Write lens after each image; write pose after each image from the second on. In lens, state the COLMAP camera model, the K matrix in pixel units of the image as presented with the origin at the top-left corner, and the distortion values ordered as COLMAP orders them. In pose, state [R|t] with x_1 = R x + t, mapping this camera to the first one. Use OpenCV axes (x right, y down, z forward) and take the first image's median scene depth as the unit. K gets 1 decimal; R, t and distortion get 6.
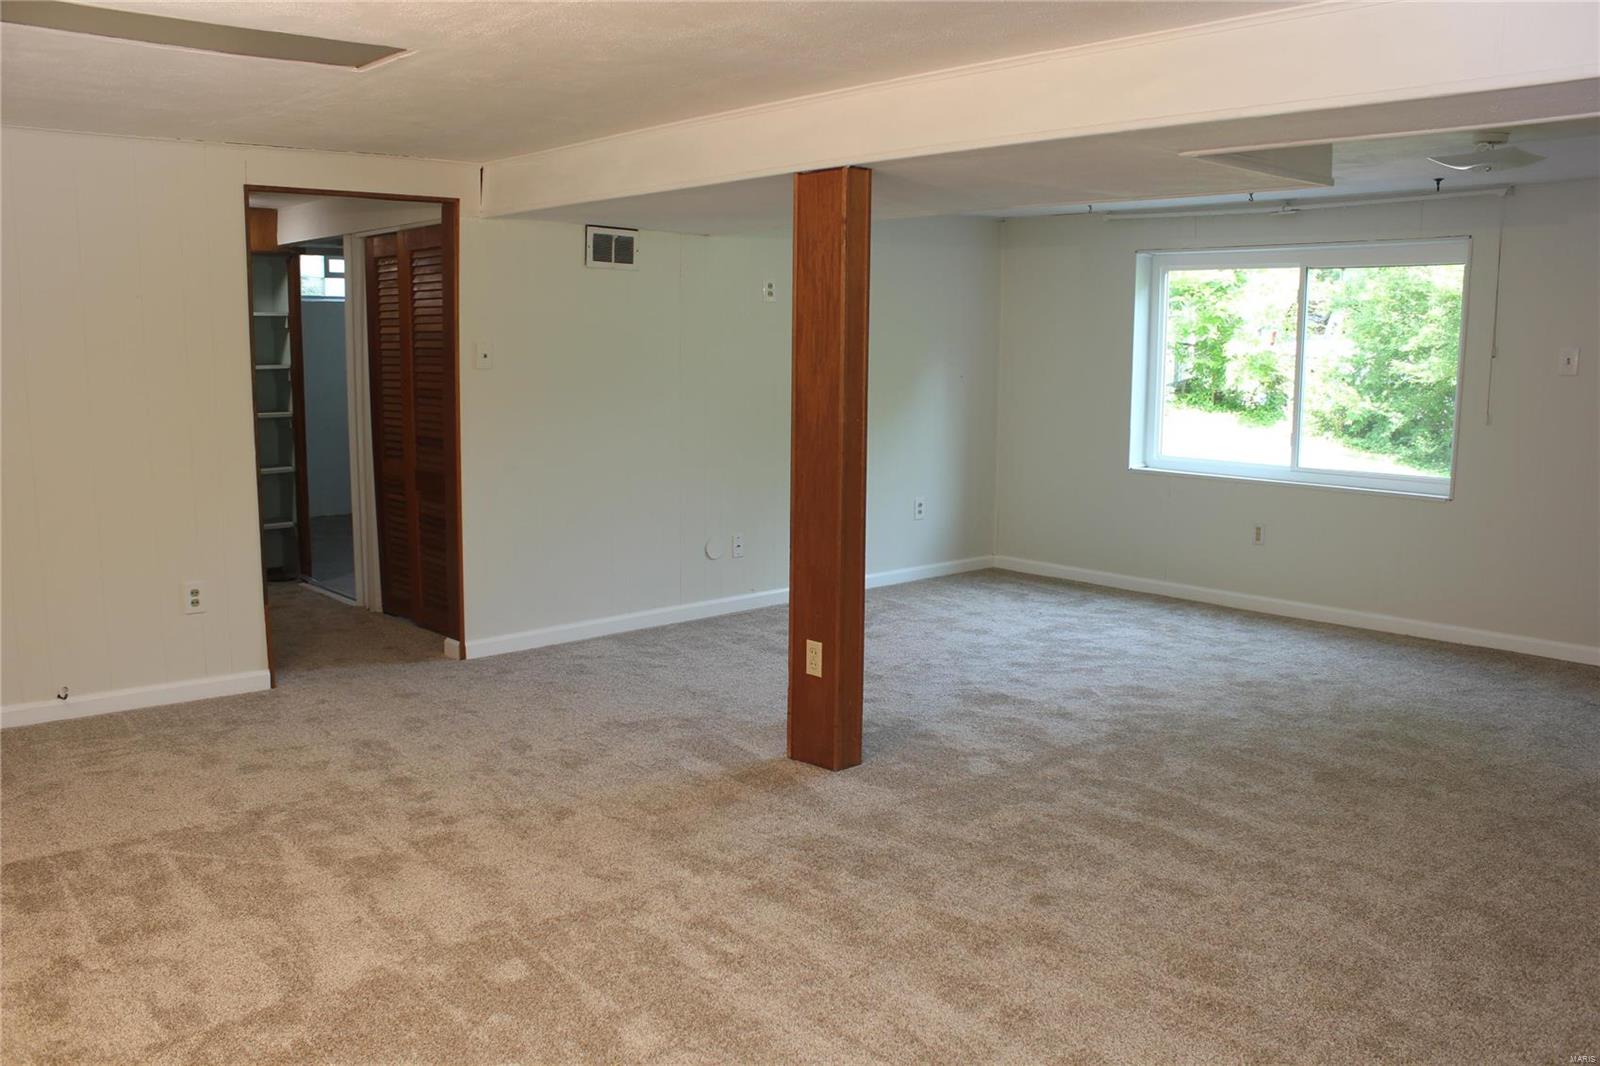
lens RADIAL K [[1332.5, 0, 801.4], [0, 1332.5, 546.3], [0, 0, 1]] dist [-0.164602, 0.143797]
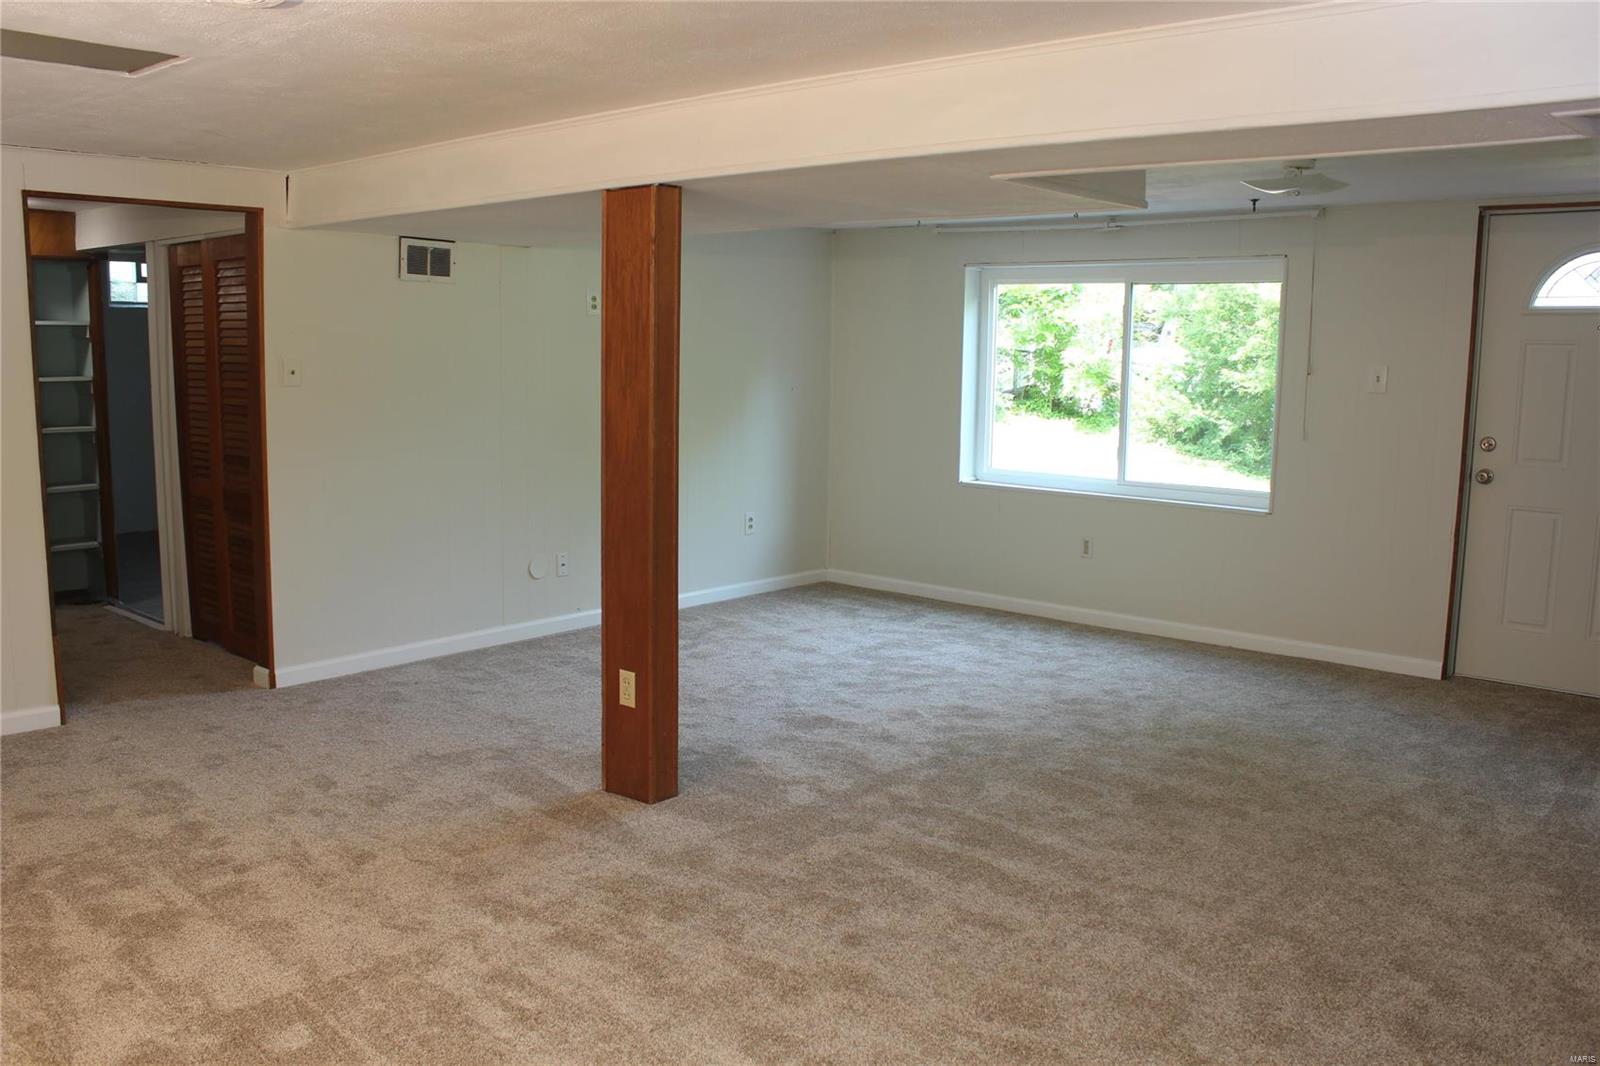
lens RADIAL K [[1332.5, 0, 799.1], [0, 1332.5, 544.4], [0, 0, 1]] dist [-0.164602, 0.143797]
pose [[0.993922, -0.008762, 0.109742, 0.028112], [0.009079, 0.999956, -0.002385, -0.017337], [-0.109716, 0.003367, 0.993957, 0.020743]]
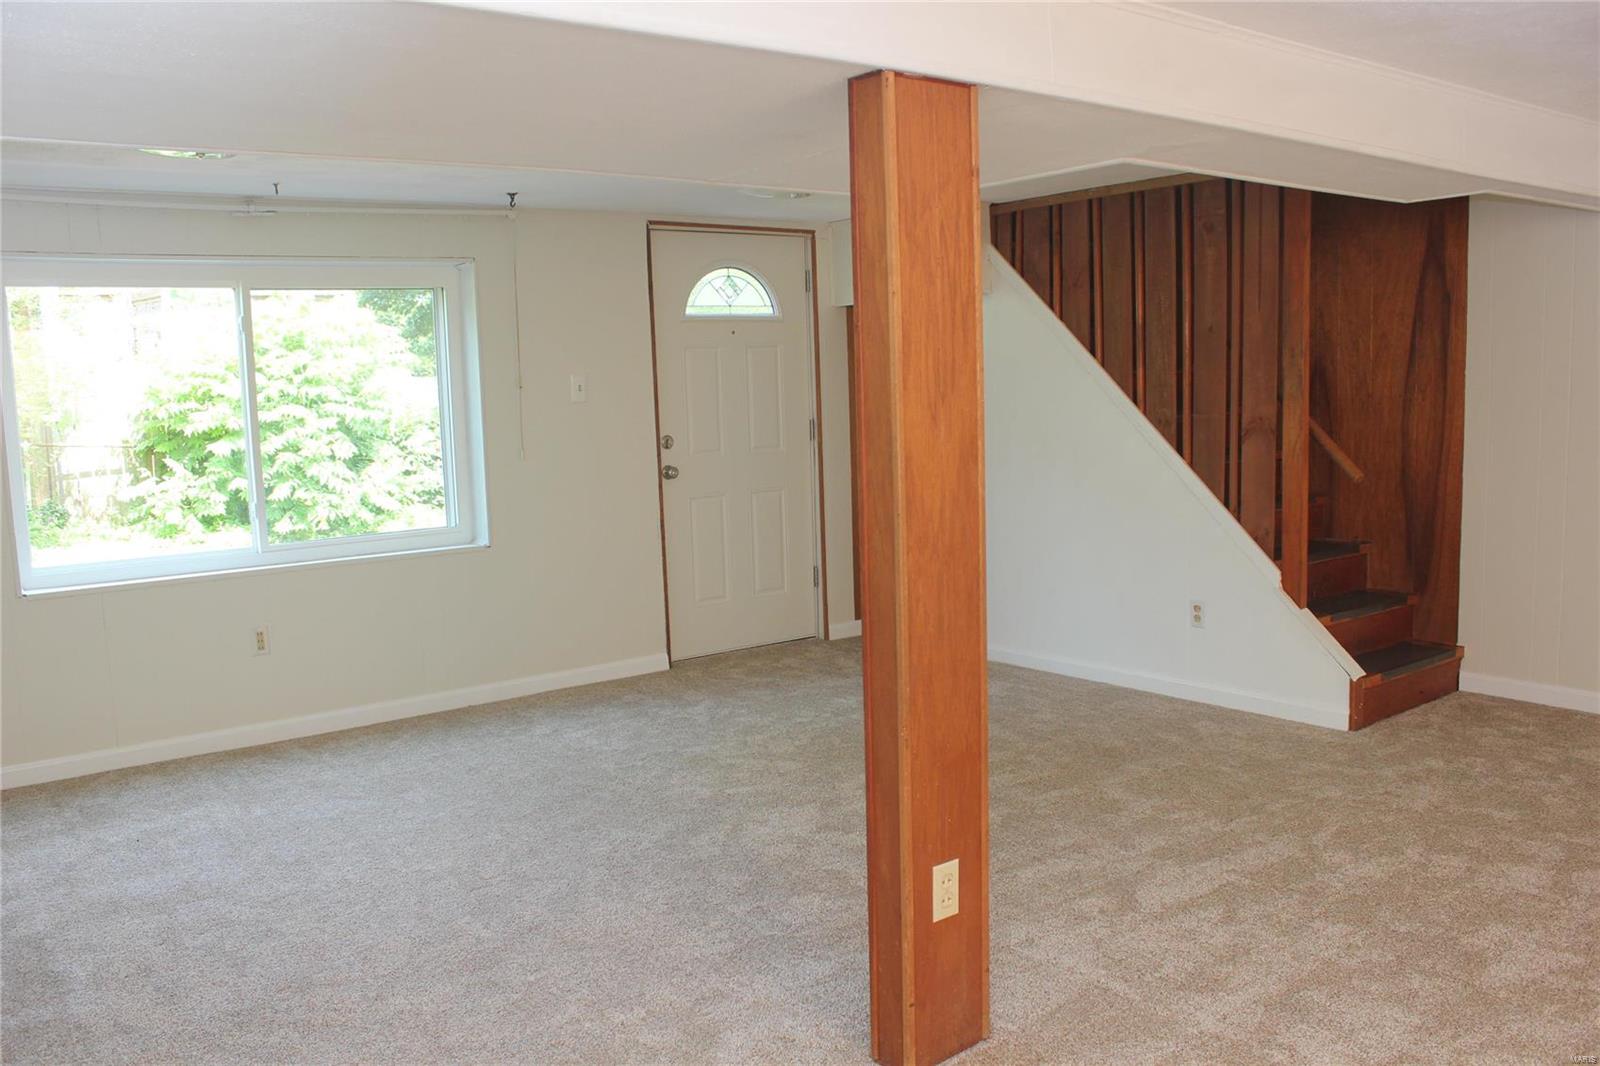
lens RADIAL K [[1332.5, 0, 806.5], [0, 1332.5, 544.5], [0, 0, 1]] dist [-0.164602, 0.143797]
pose [[0.073472, -0.132358, 0.988475, -0.549632], [0.178862, 0.976832, 0.117504, -0.146716], [-0.981127, 0.168168, 0.095443, 0.948596]]
